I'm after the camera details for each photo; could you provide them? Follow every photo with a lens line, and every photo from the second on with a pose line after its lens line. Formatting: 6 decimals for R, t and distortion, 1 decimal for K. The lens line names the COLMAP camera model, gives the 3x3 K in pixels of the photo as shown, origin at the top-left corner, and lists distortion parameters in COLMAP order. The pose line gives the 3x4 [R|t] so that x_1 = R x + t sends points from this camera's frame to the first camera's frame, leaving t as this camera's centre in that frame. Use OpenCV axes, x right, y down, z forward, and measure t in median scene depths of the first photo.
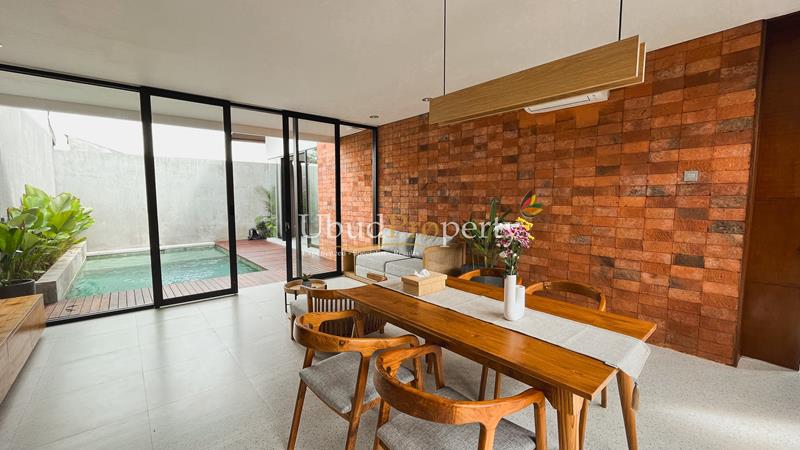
lens RADIAL K [[332.1, 0, 400.0], [0, 332.1, 225.0], [0, 0, 1]] dist [0.002066, 0.000063]
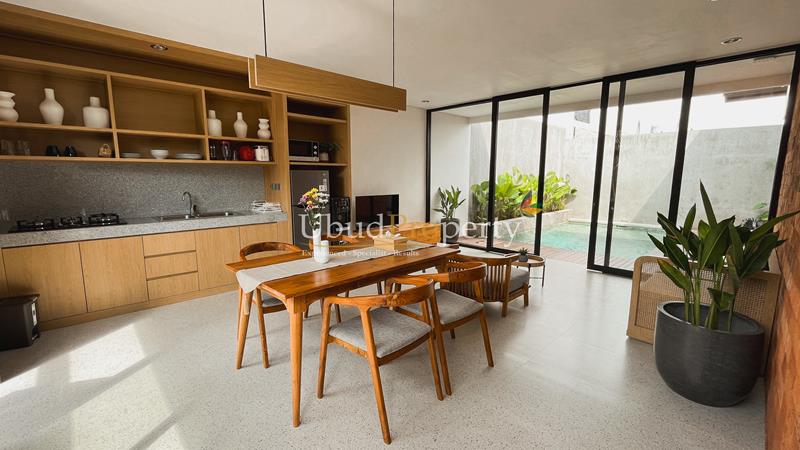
lens RADIAL K [[346.1, 0, 400.0], [0, 346.1, 225.0], [0, 0, 1]] dist [-0.001934, -0.000568]
pose [[0.060458, 0.143261, -0.987837, 0.624082], [-0.087662, 0.986585, 0.137714, -0.031797], [0.994314, 0.078270, 0.072206, 0.432670]]
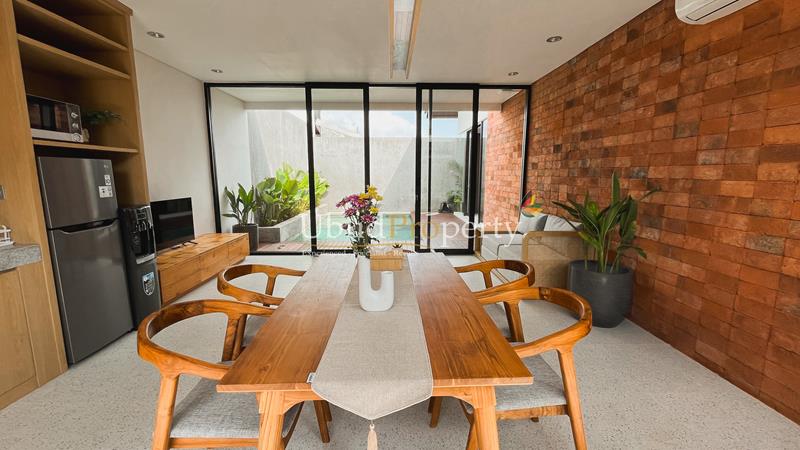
lens RADIAL K [[346.1, 0, 400.0], [0, 346.1, 225.0], [0, 0, 1]] dist [-0.001934, -0.000568]
pose [[0.776133, 0.096384, -0.623159, 0.321674], [-0.057178, 0.994935, 0.082673, 0.001118], [0.627971, -0.028534, 0.777713, 0.139694]]
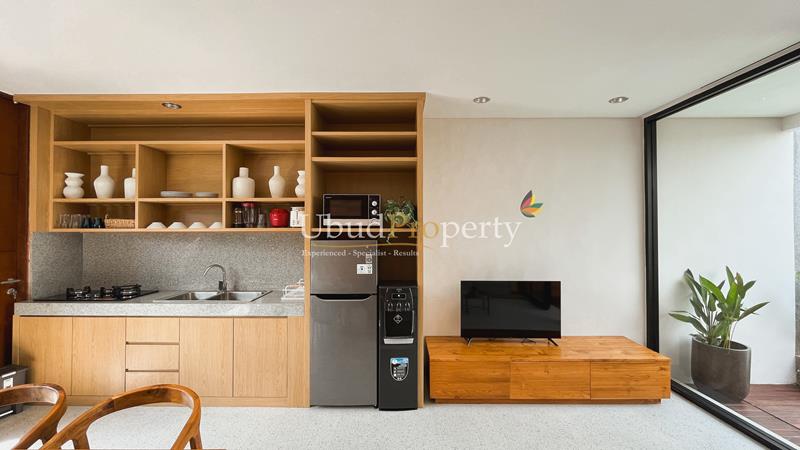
lens RADIAL K [[345.0, 0, 400.0], [0, 345.0, 225.0], [0, 0, 1]] dist [-0.001336, -0.000295]
pose [[-0.651565, -0.005345, -0.758574, 0.033295], [-0.064576, 0.996736, 0.048443, -0.091376], [0.755839, 0.080550, -0.649784, 0.715473]]
